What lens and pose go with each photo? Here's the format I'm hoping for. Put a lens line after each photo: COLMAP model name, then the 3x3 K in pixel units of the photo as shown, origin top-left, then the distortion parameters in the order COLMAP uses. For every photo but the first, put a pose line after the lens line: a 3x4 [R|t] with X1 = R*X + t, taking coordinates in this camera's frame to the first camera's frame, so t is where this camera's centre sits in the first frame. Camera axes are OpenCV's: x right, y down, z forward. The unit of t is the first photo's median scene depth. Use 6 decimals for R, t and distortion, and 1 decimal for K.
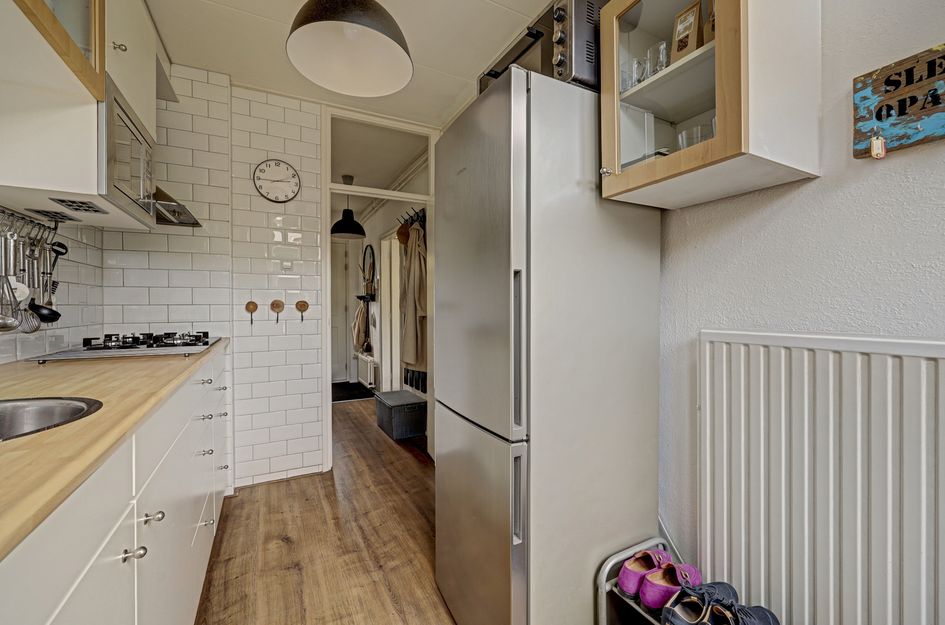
lens RADIAL K [[384.1, 0, 471.3], [0, 384.1, 311.7], [0, 0, 1]] dist [-0.001317, 0.000047]
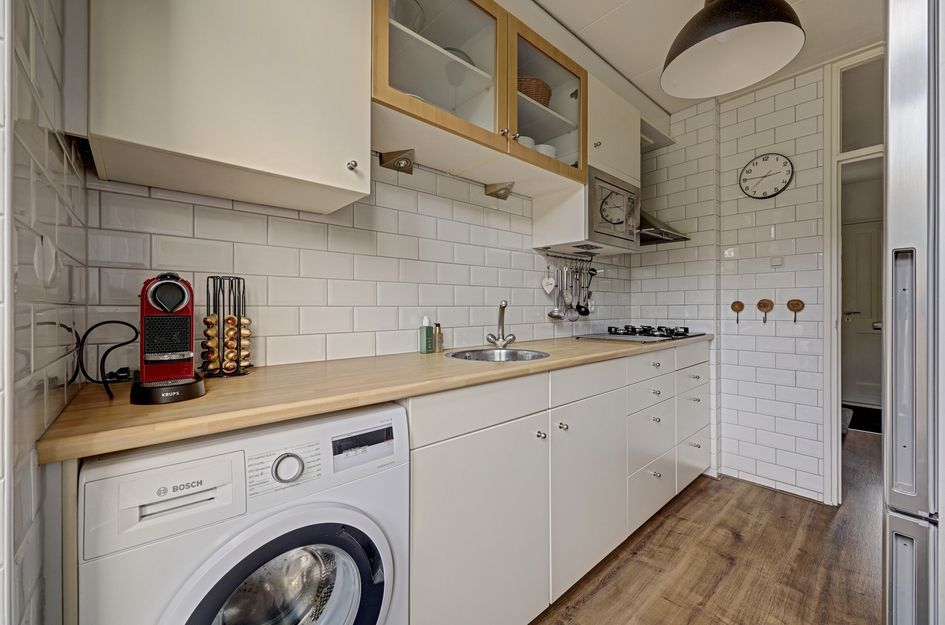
lens RADIAL K [[384.1, 0, 472.6], [0, 384.1, 311.9], [0, 0, 1]] dist [-0.001317, 0.000047]
pose [[0.230683, 0.010913, -0.972968, 0.315160], [-0.009989, 0.999911, 0.008847, 0.000210], [0.972978, 0.007679, 0.230772, 0.074235]]
